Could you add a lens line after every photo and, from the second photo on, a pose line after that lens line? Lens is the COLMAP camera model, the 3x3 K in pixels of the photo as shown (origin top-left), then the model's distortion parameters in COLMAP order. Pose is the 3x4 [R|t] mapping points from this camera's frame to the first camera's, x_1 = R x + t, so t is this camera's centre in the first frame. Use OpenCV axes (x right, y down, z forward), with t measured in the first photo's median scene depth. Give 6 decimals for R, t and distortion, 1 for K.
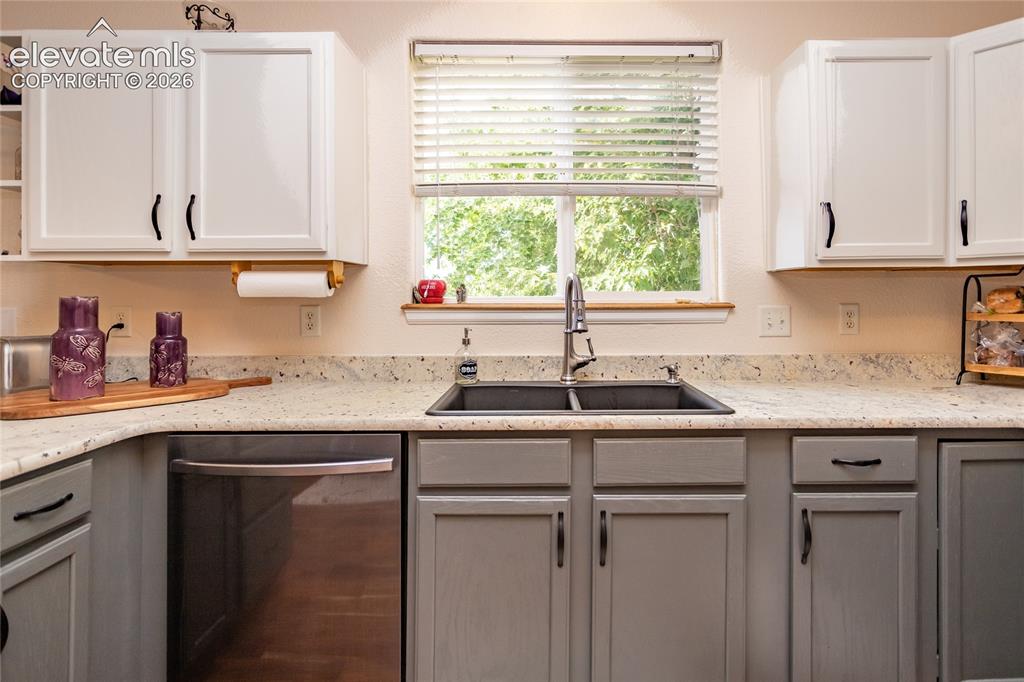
lens RADIAL K [[485.7, 0, 512.7], [0, 485.7, 299.0], [0, 0, 1]] dist [-0.000518, 0.000390]
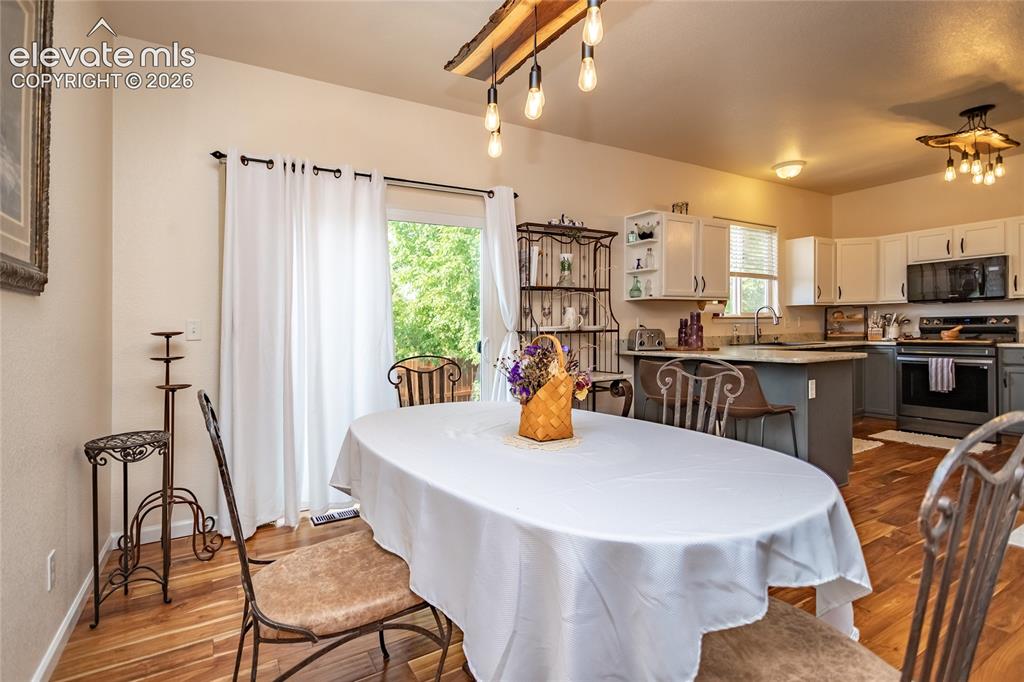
lens RADIAL K [[492.2, 0, 514.8], [0, 492.2, 318.1], [0, 0, 1]] dist [0.000481, 0.000284]
pose [[0.853428, -0.004271, 0.521193, -2.927912], [0.005703, 0.999983, -0.001145, 0.021037], [-0.521179, 0.003950, 0.853438, -0.813281]]
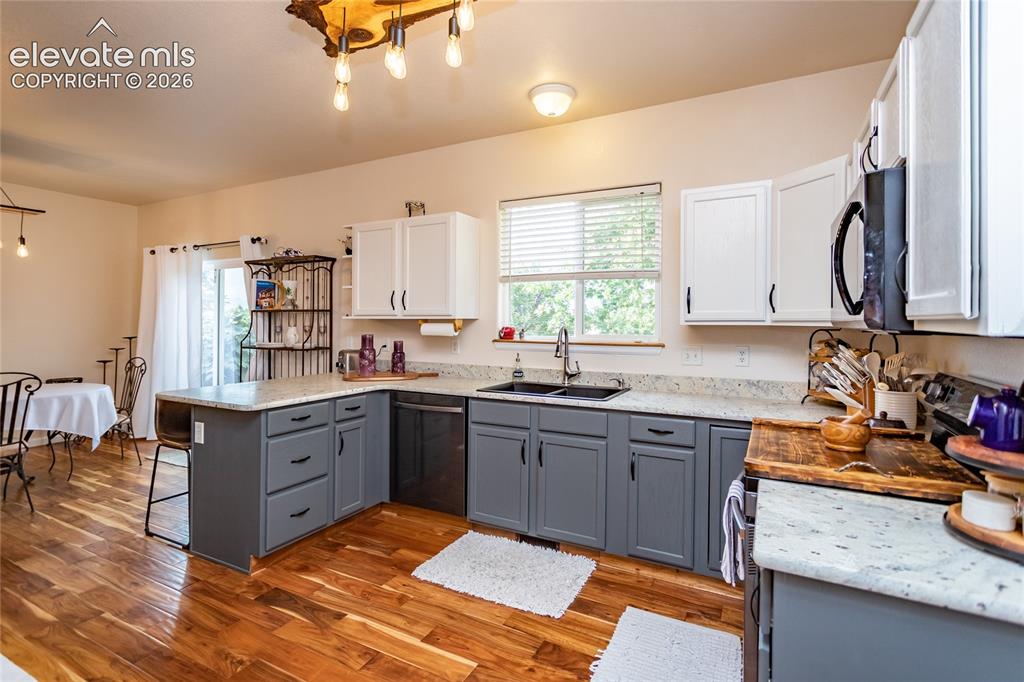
lens RADIAL K [[492.2, 0, 514.8], [0, 492.2, 318.1], [0, 0, 1]] dist [0.000481, 0.000284]
pose [[0.873752, 0.001722, -0.486368, 0.881496], [-0.002277, 0.999997, -0.000551, -0.080158], [0.486366, 0.001589, 0.873754, -0.739897]]
